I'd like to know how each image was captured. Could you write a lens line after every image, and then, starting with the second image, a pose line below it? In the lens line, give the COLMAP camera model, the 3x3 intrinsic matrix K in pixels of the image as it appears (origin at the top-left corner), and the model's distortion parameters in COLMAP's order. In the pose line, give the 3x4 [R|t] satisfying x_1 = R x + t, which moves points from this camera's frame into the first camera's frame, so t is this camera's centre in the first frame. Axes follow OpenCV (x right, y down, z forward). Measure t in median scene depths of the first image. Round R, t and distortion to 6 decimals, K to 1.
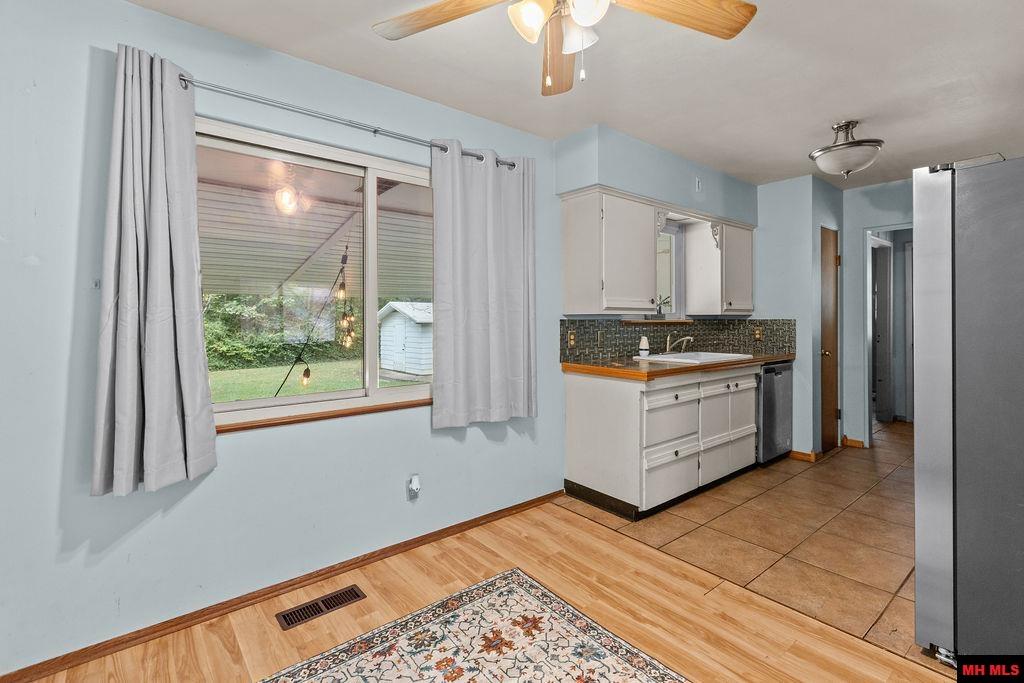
lens RADIAL K [[486.0, 0, 536.9], [0, 486.0, 316.5], [0, 0, 1]] dist [0.009000, -0.002144]
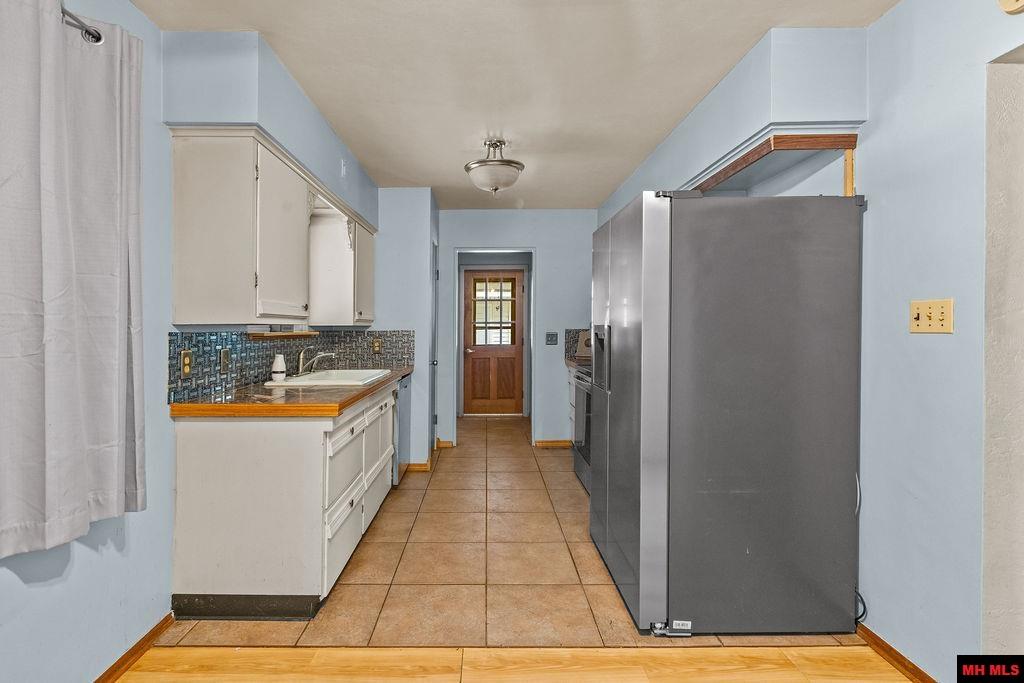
lens RADIAL K [[486.0, 0, 494.2], [0, 486.0, 325.7], [0, 0, 1]] dist [0.009000, -0.002144]
pose [[0.655989, 0.002107, 0.754768, -0.161631], [0.001438, 0.999991, -0.004041, 0.000929], [-0.754769, 0.003736, 0.655980, 0.338210]]
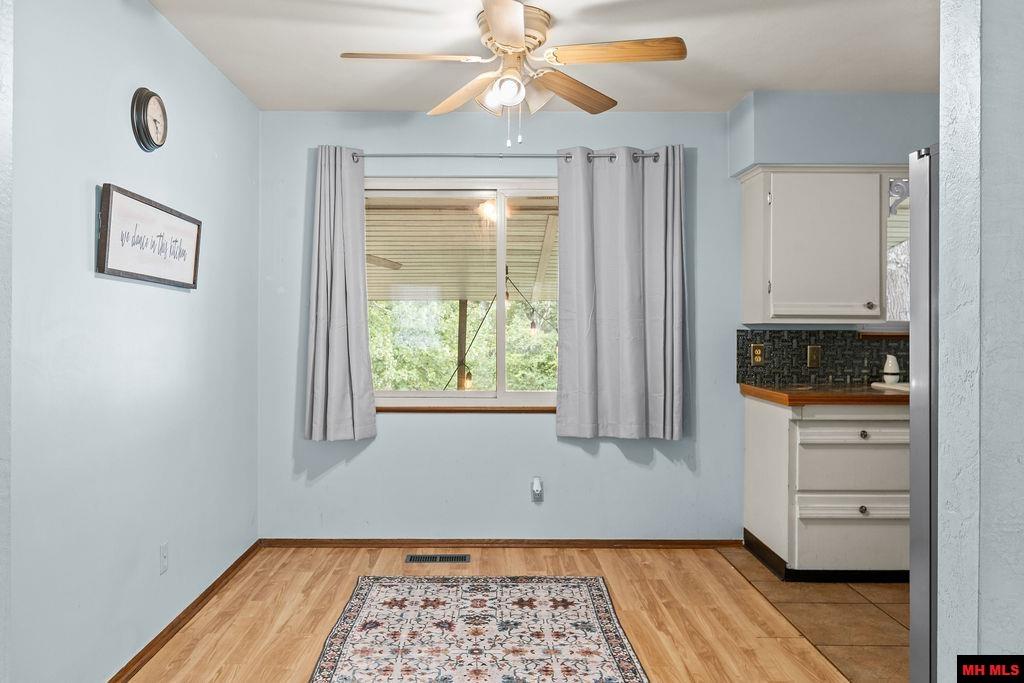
lens RADIAL K [[845.6, 0, 510.7], [0, 845.6, 334.1], [0, 0, 1]] dist [0.001515, 0.000120]
pose [[0.763113, 0.009794, -0.646191, 0.756788], [-0.003504, 0.999933, 0.011018, -0.000950], [0.646255, -0.006144, 0.763096, -0.360489]]
